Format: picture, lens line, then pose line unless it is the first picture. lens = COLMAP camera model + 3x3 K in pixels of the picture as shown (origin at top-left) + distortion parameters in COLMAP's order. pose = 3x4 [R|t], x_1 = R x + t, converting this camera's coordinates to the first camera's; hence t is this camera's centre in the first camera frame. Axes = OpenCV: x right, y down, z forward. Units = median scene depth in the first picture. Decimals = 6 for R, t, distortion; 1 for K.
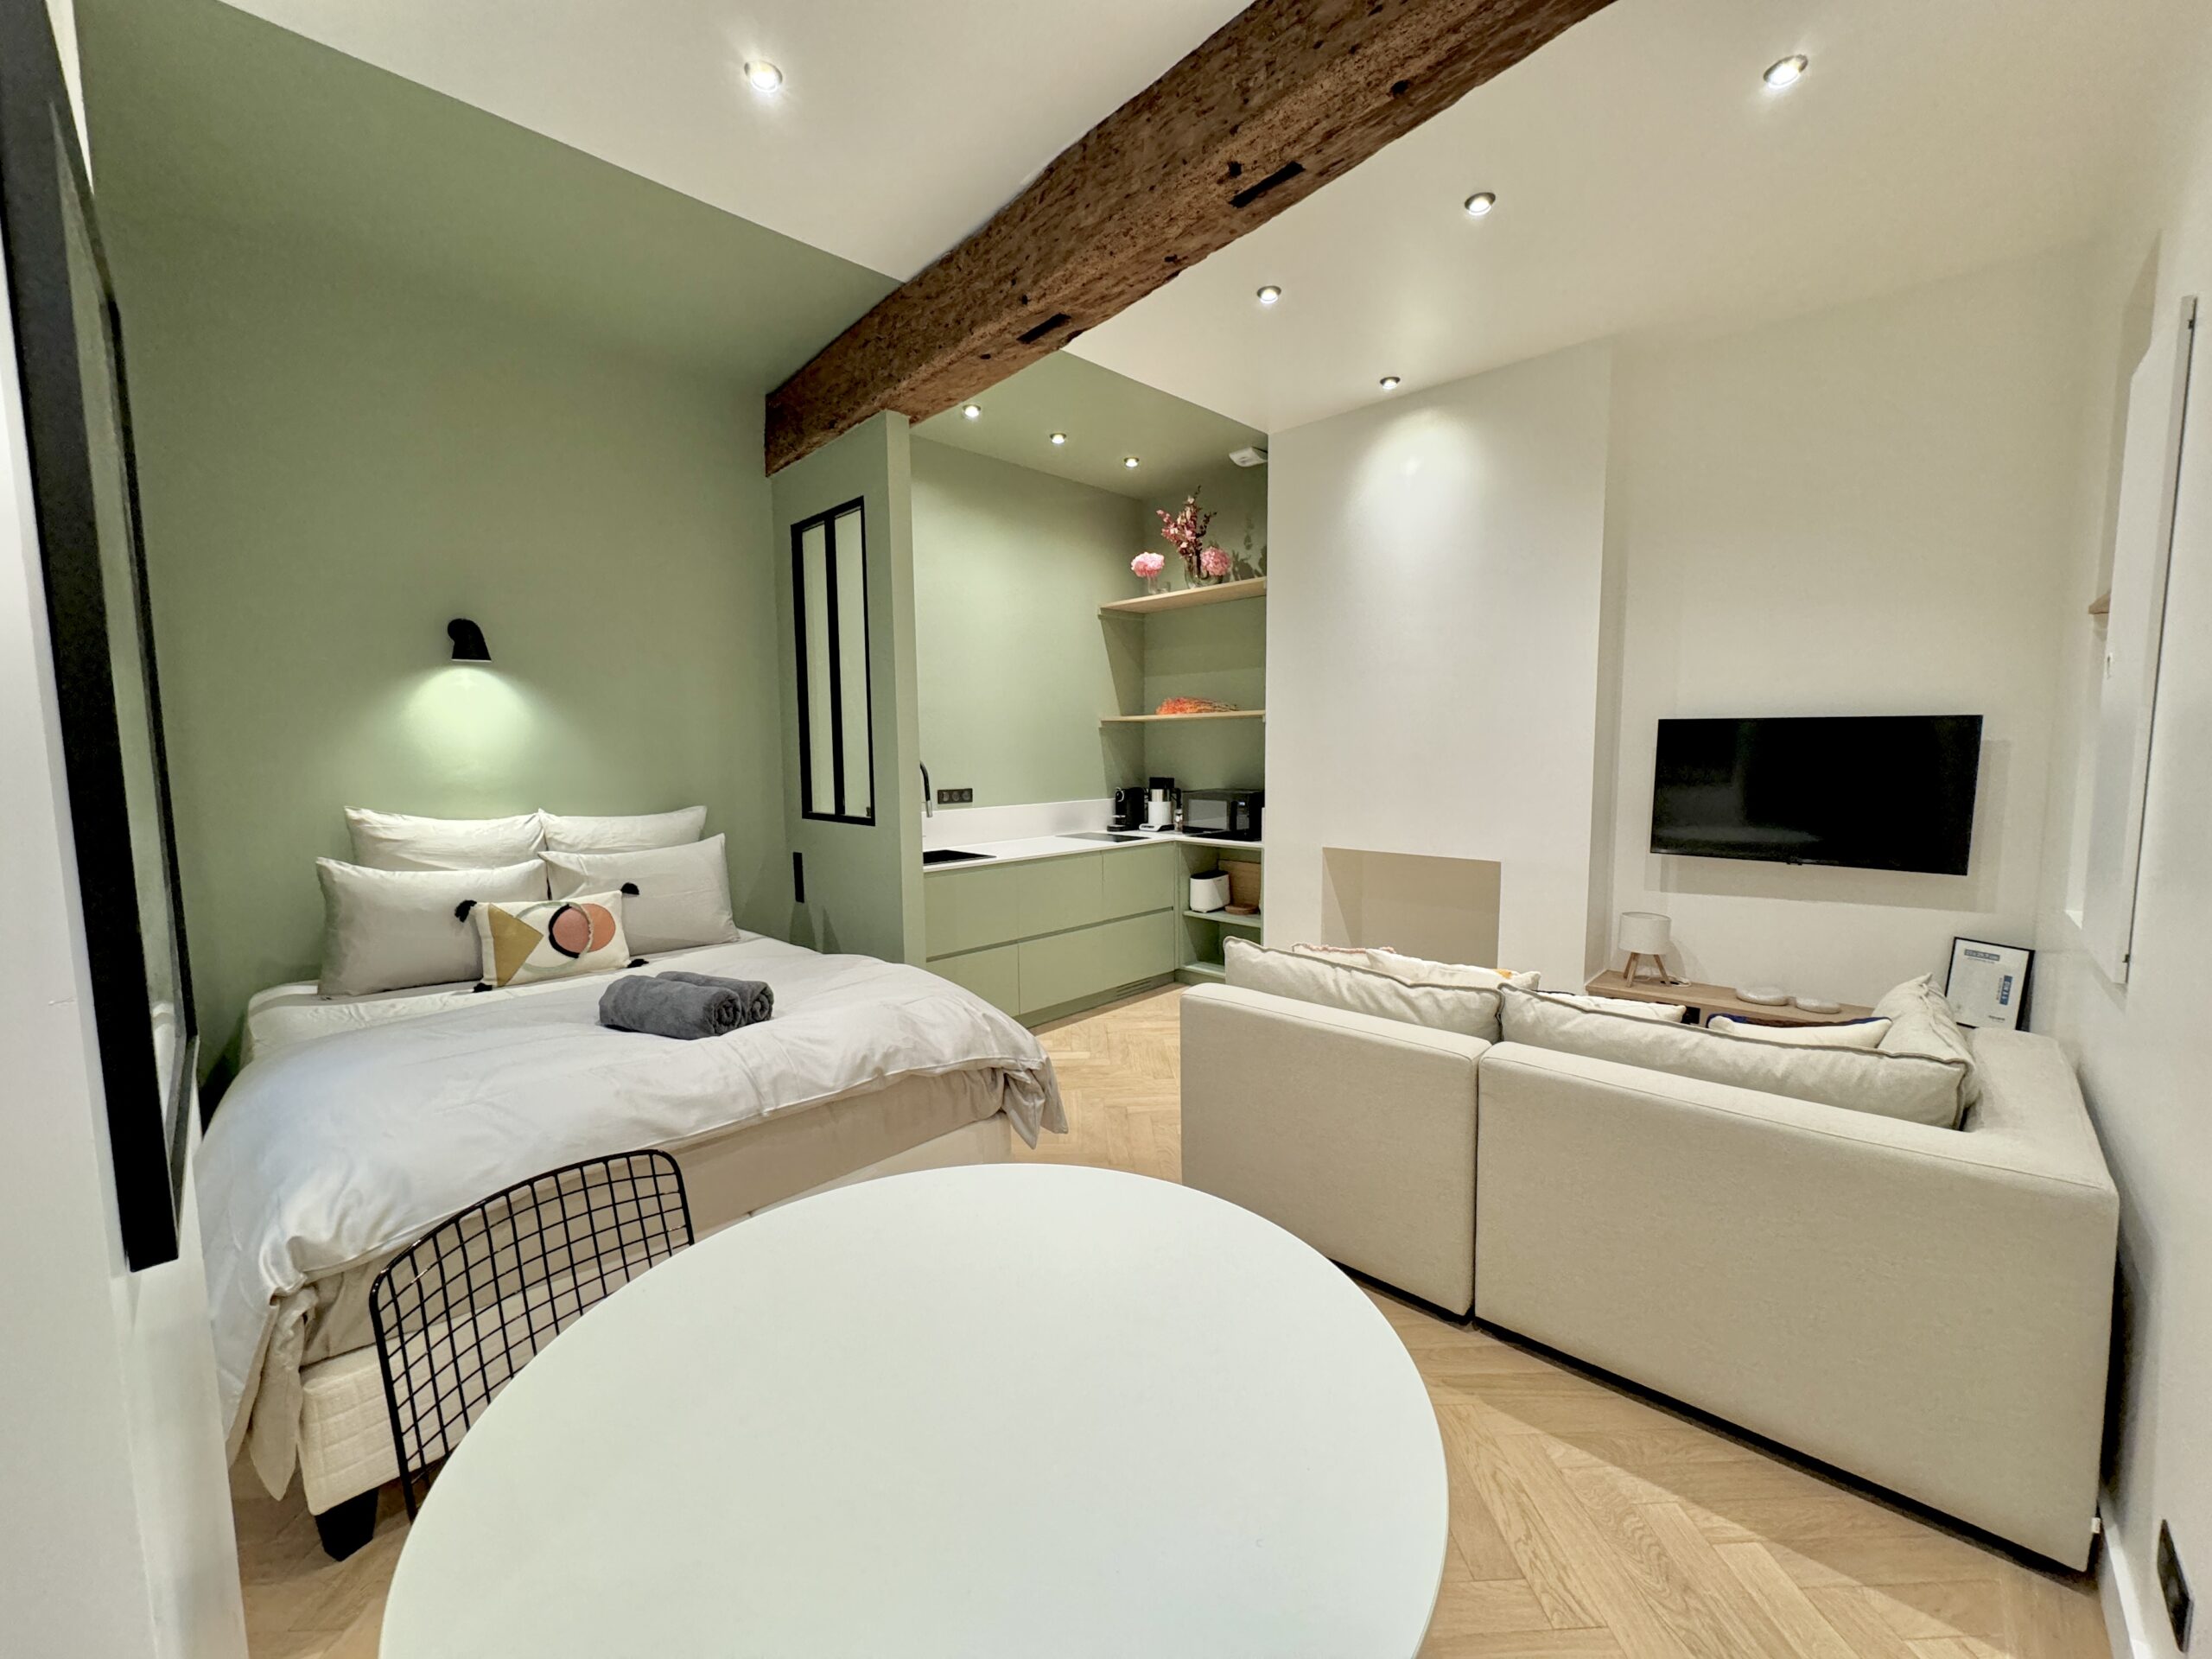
lens RADIAL K [[879.0, 0, 1106.0], [0, 879.0, 829.5], [0, 0, 1]] dist [-0.000964, -0.000689]
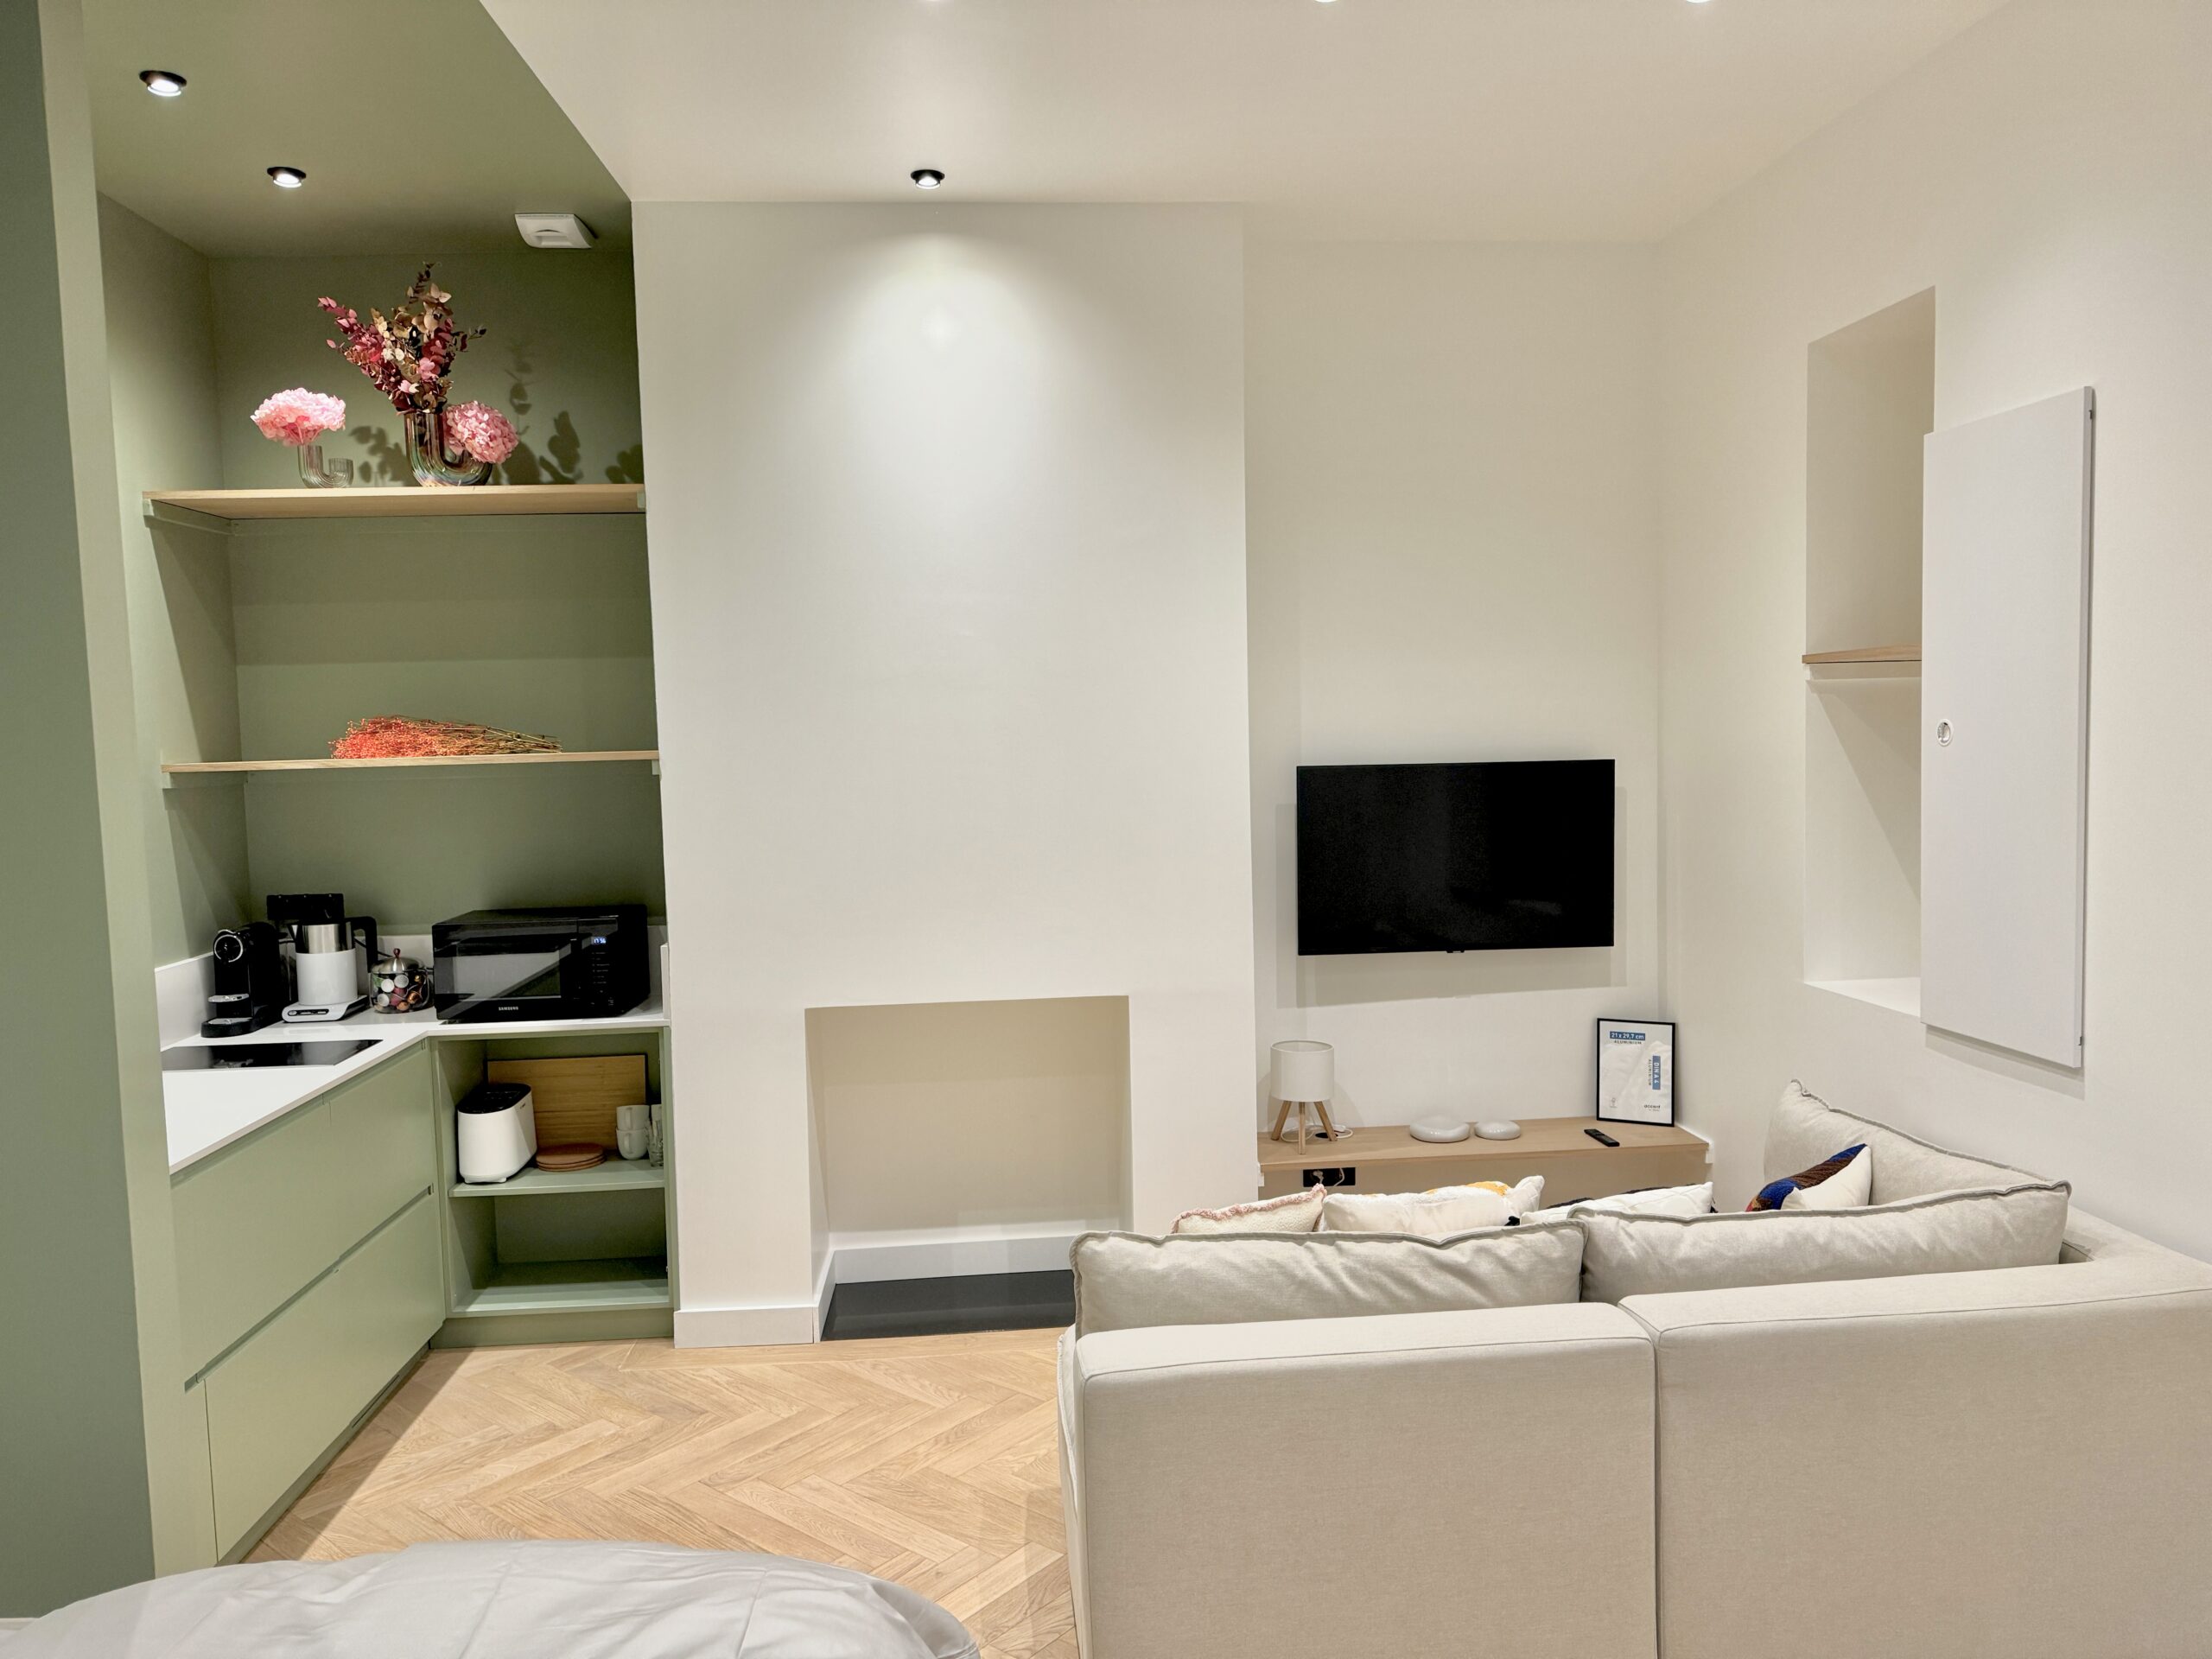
lens RADIAL K [[1551.5, 0, 1104.9], [0, 1551.5, 832.7], [0, 0, 1]] dist [0.063535, -0.074862]
pose [[0.665890, -0.059724, 0.743656, -0.477690], [0.090640, 0.995883, -0.001180, -0.101139], [-0.740524, 0.068191, 0.668562, 0.344215]]
